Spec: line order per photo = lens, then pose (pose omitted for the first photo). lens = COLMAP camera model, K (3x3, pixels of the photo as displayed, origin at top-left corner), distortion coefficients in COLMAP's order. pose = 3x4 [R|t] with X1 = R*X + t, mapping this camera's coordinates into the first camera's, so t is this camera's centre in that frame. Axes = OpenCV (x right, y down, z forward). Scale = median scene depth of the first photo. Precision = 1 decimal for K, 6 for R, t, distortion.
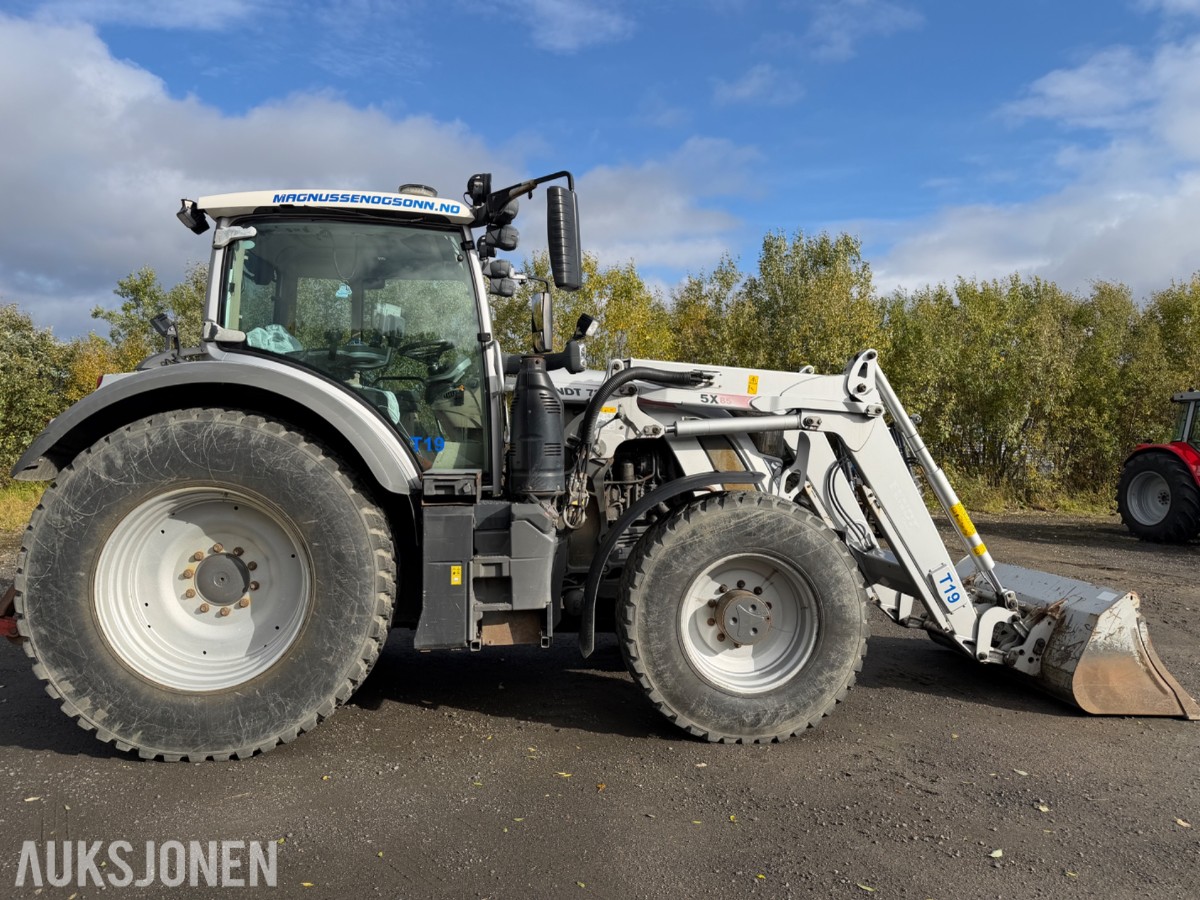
lens RADIAL K [[855.6, 0, 615.1], [0, 855.6, 422.3], [0, 0, 1]] dist [0.062385, -0.083797]
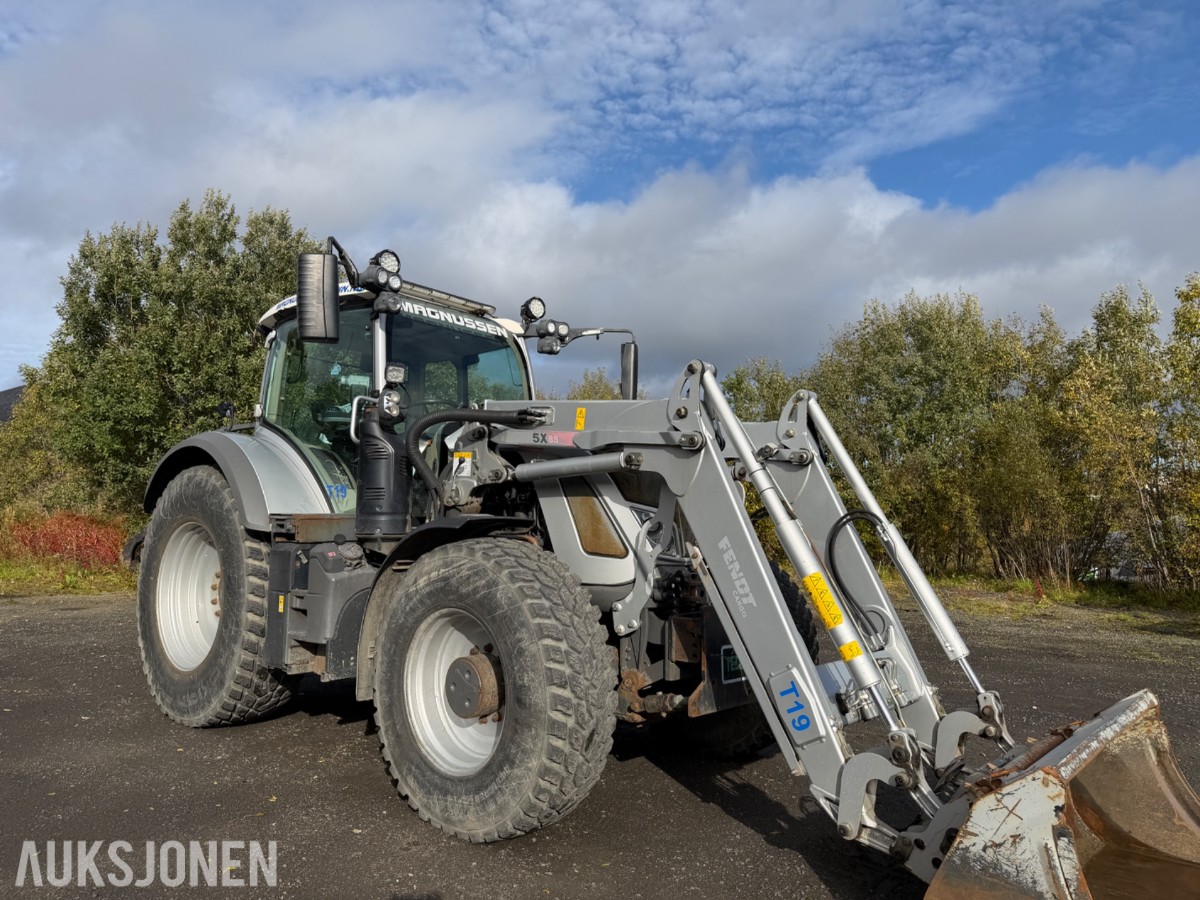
lens RADIAL K [[855.6, 0, 597.6], [0, 855.6, 446.8], [0, 0, 1]] dist [0.062385, -0.083797]
pose [[0.647993, -0.059630, -0.759309, 0.940813], [0.001406, 0.997022, -0.077099, 0.057218], [0.761645, 0.048892, 0.646147, 0.547458]]
